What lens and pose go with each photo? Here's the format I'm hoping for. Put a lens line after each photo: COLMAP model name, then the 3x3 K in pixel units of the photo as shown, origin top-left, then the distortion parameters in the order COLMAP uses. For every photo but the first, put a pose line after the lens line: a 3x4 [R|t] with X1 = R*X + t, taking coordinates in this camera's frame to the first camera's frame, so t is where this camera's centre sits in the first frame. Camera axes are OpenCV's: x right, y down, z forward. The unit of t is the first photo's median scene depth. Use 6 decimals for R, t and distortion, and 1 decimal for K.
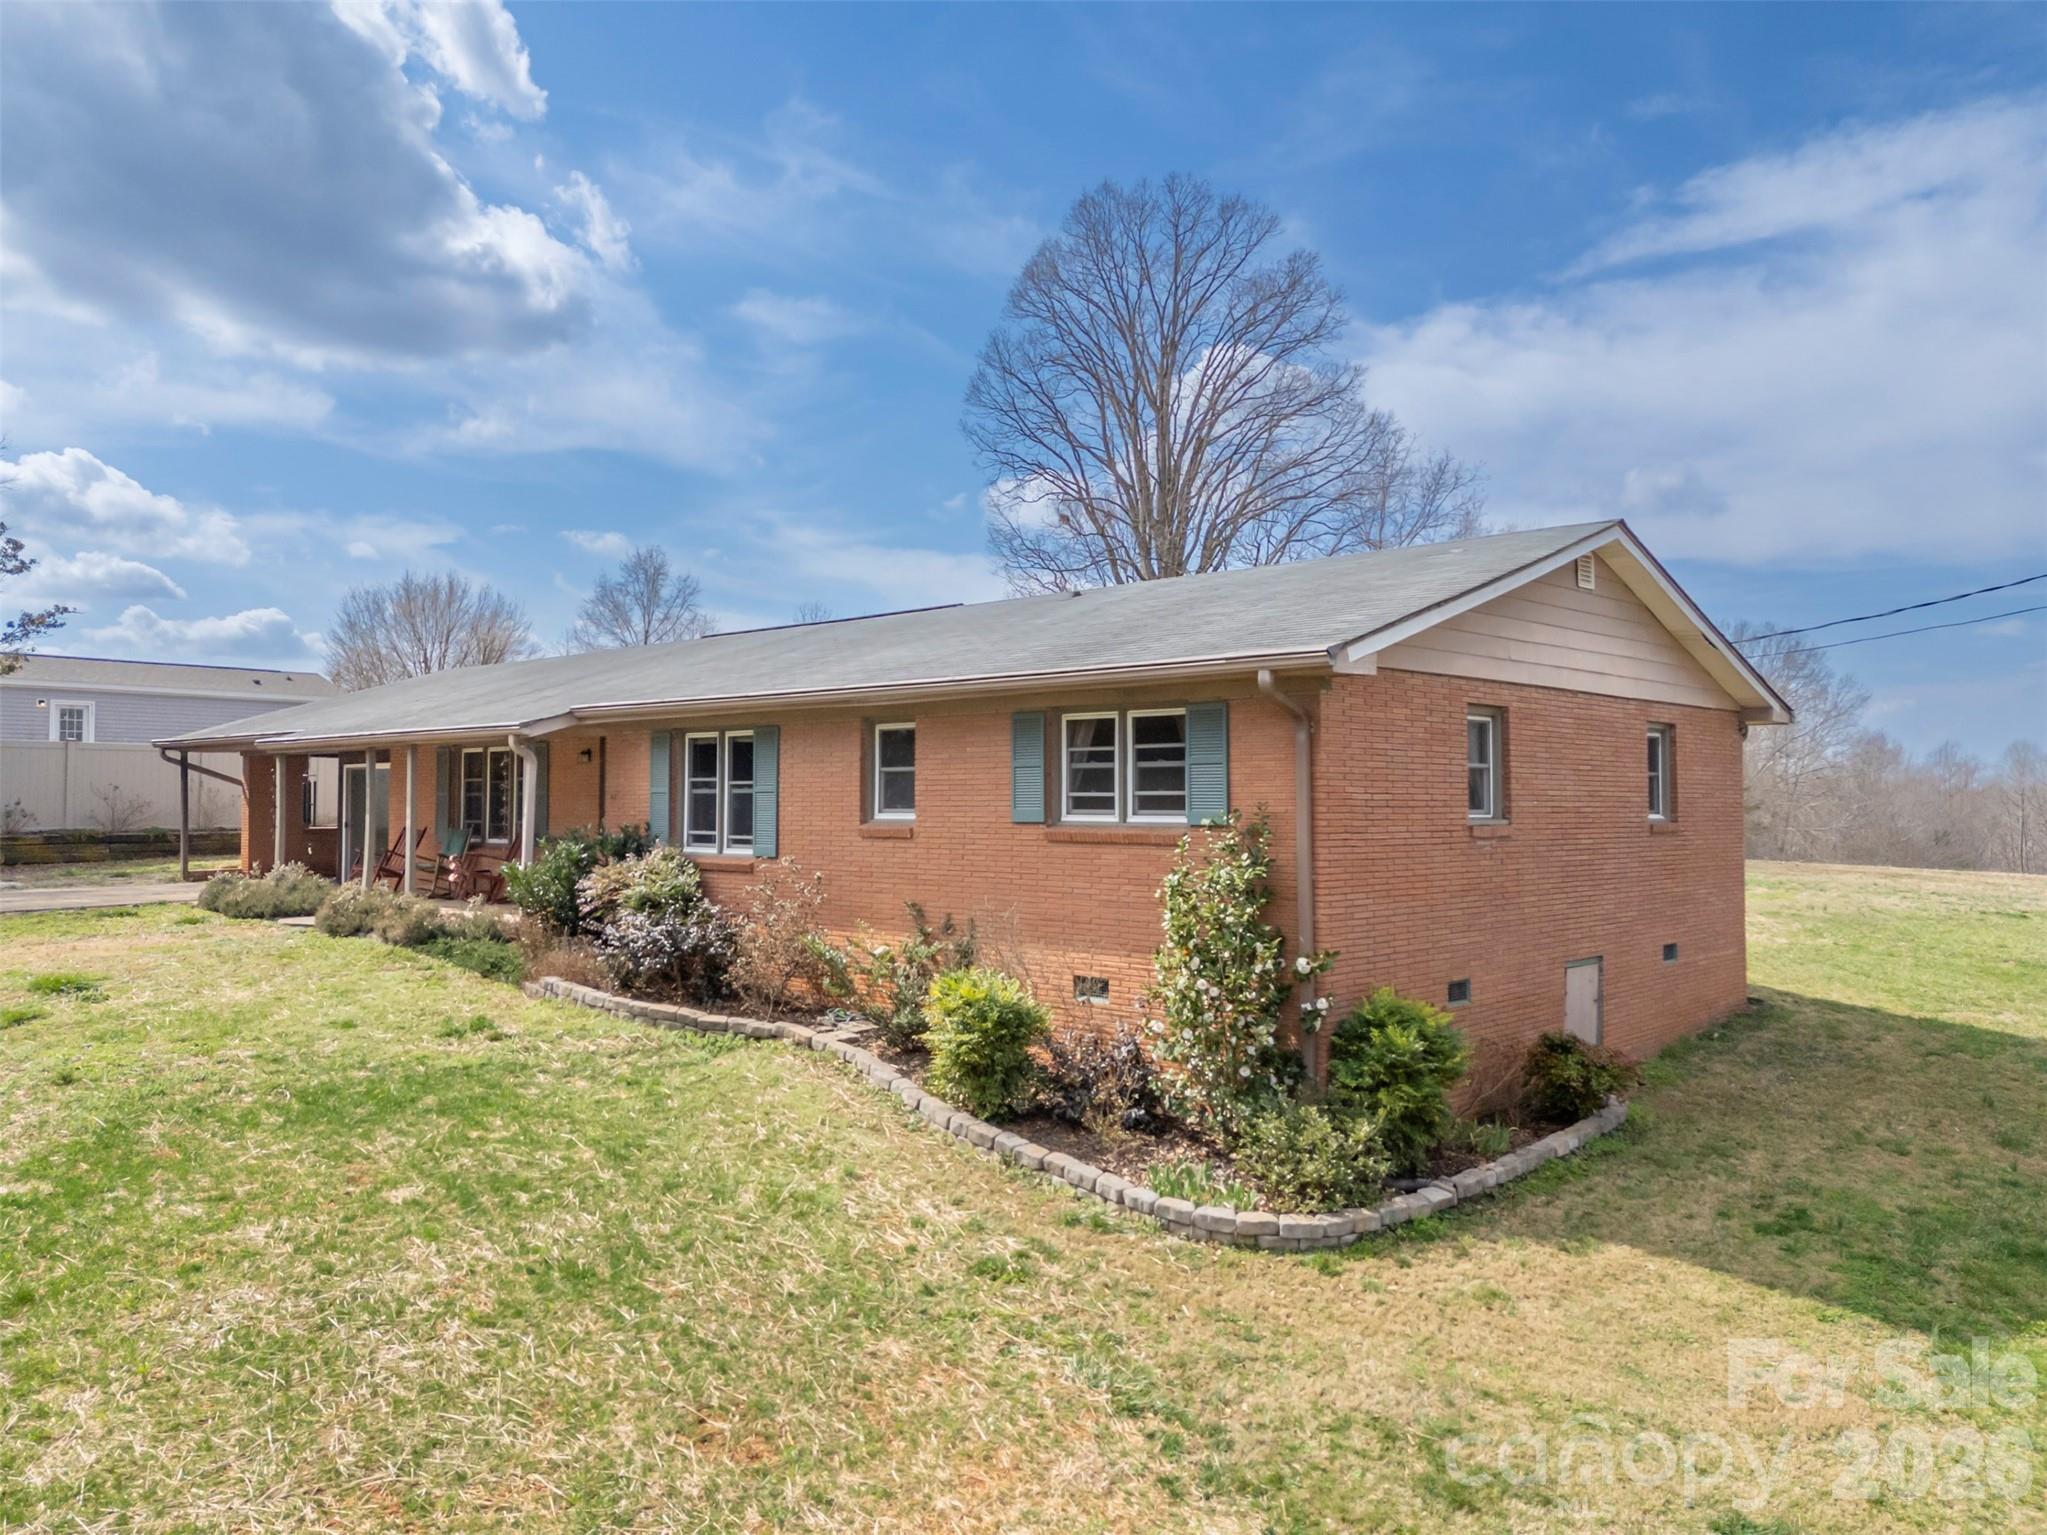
lens RADIAL K [[1506.1, 0, 1087.9], [0, 1506.1, 767.8], [0, 0, 1]] dist [0.066936, -0.006982]
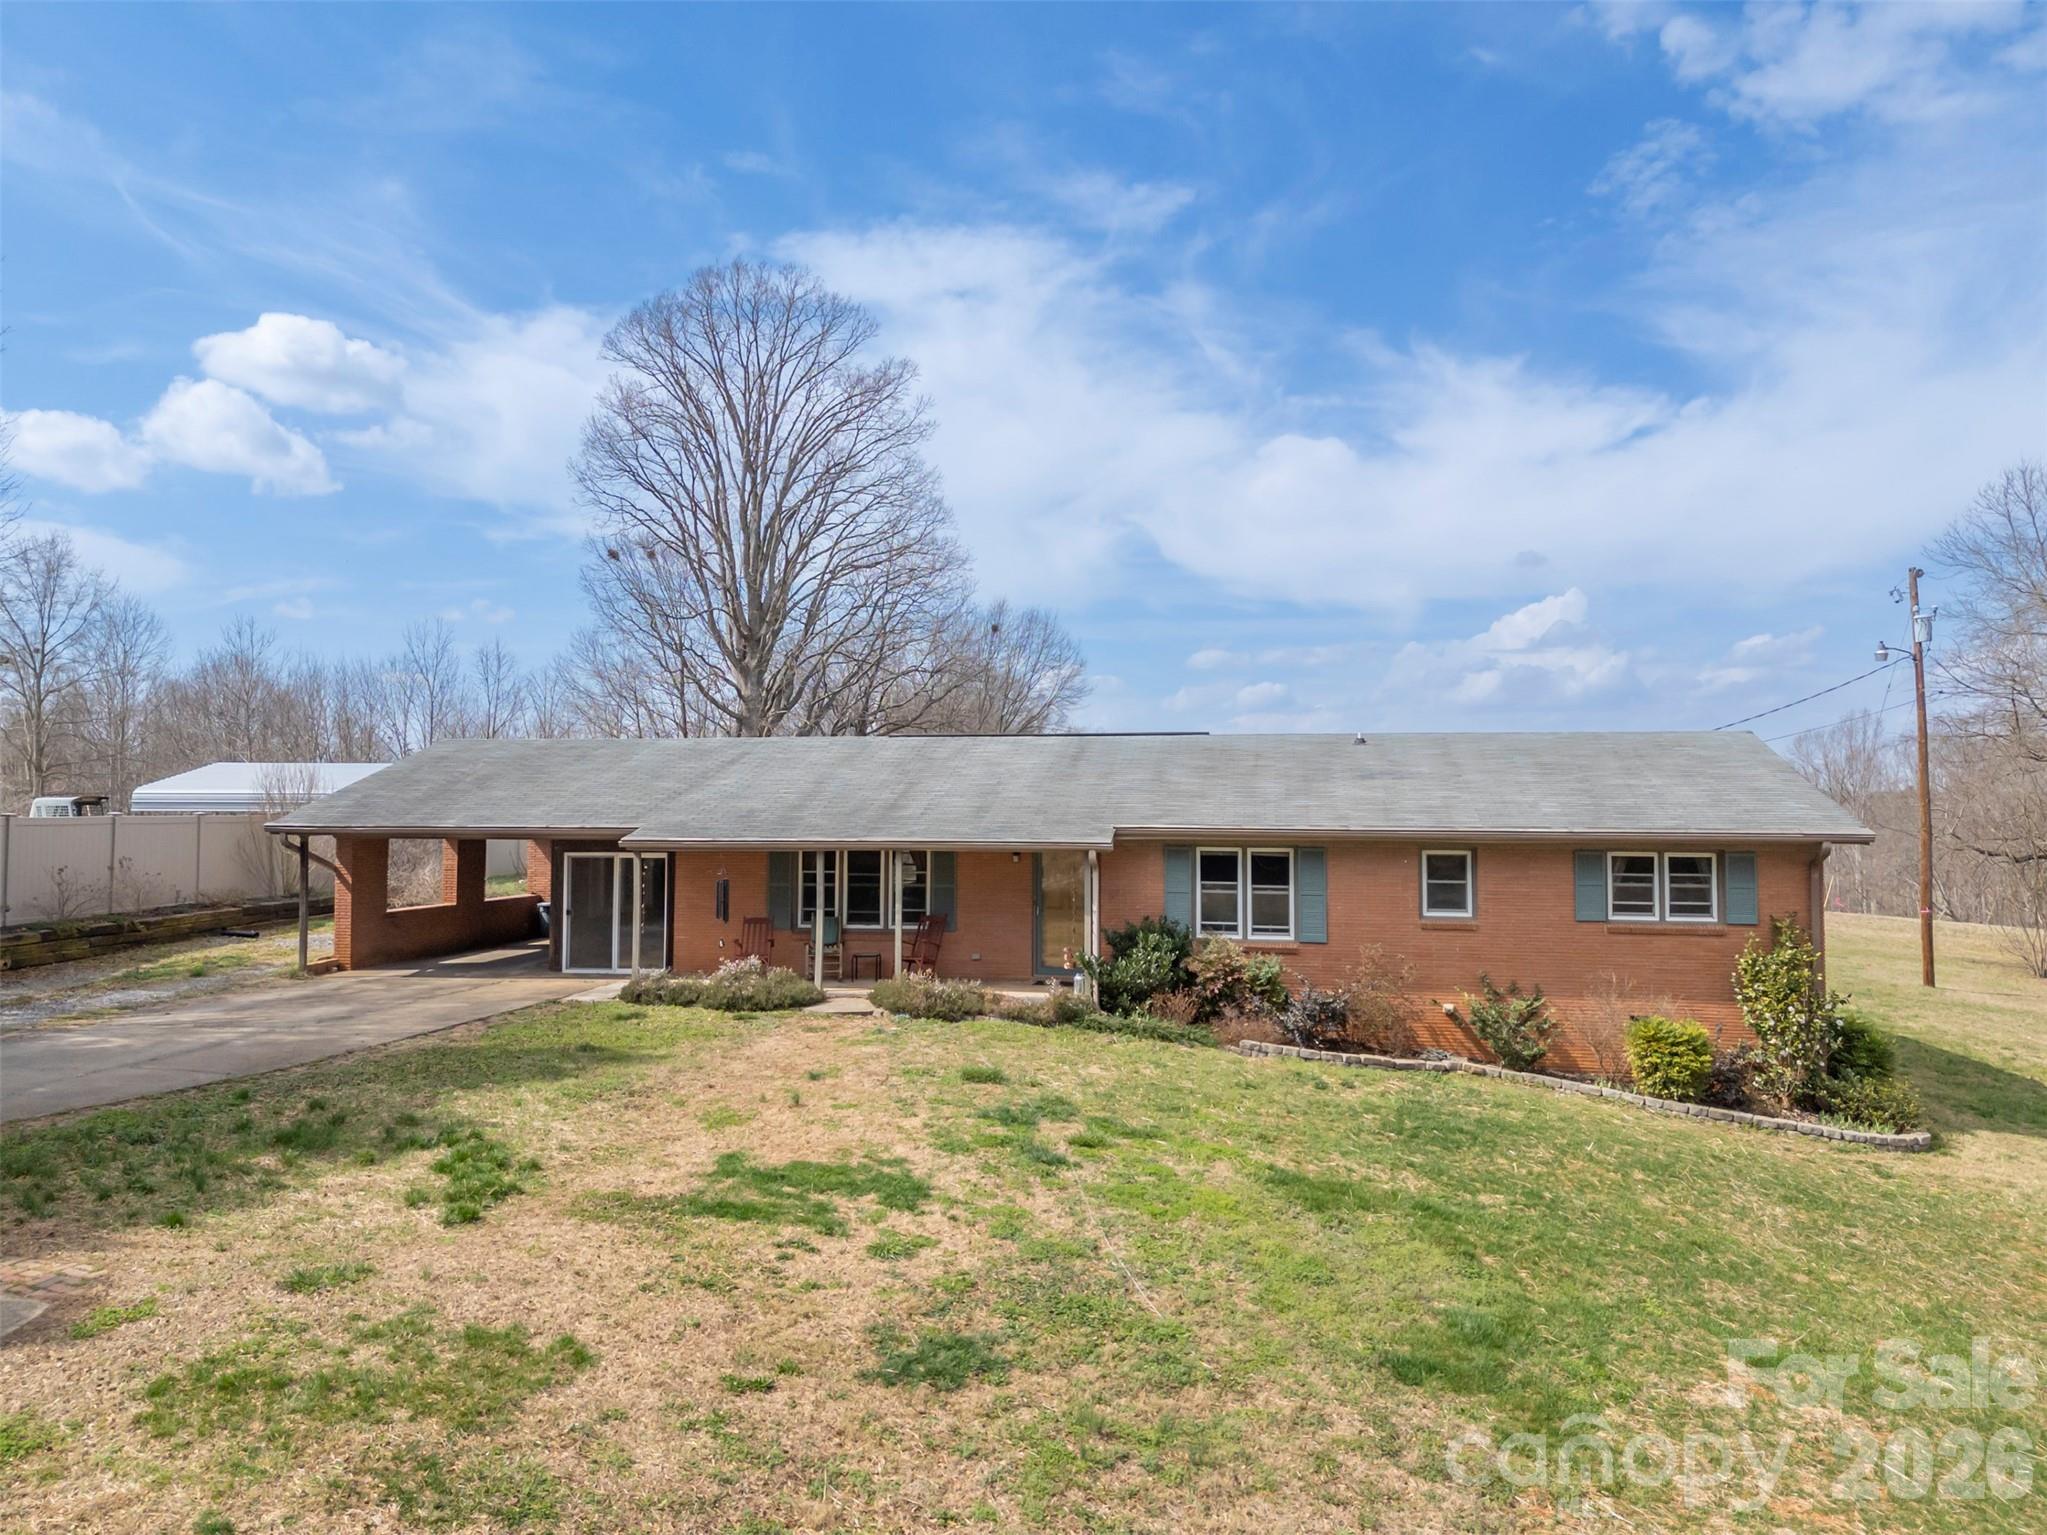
lens RADIAL K [[1462.7, 0, 1030.9], [0, 1462.7, 761.4], [0, 0, 1]] dist [0.102698, -0.066988]
pose [[0.848044, 0.016555, 0.529668, -1.236755], [-0.014886, 0.999862, -0.007418, -0.100128], [-0.529717, -0.001593, 0.848173, -0.007583]]
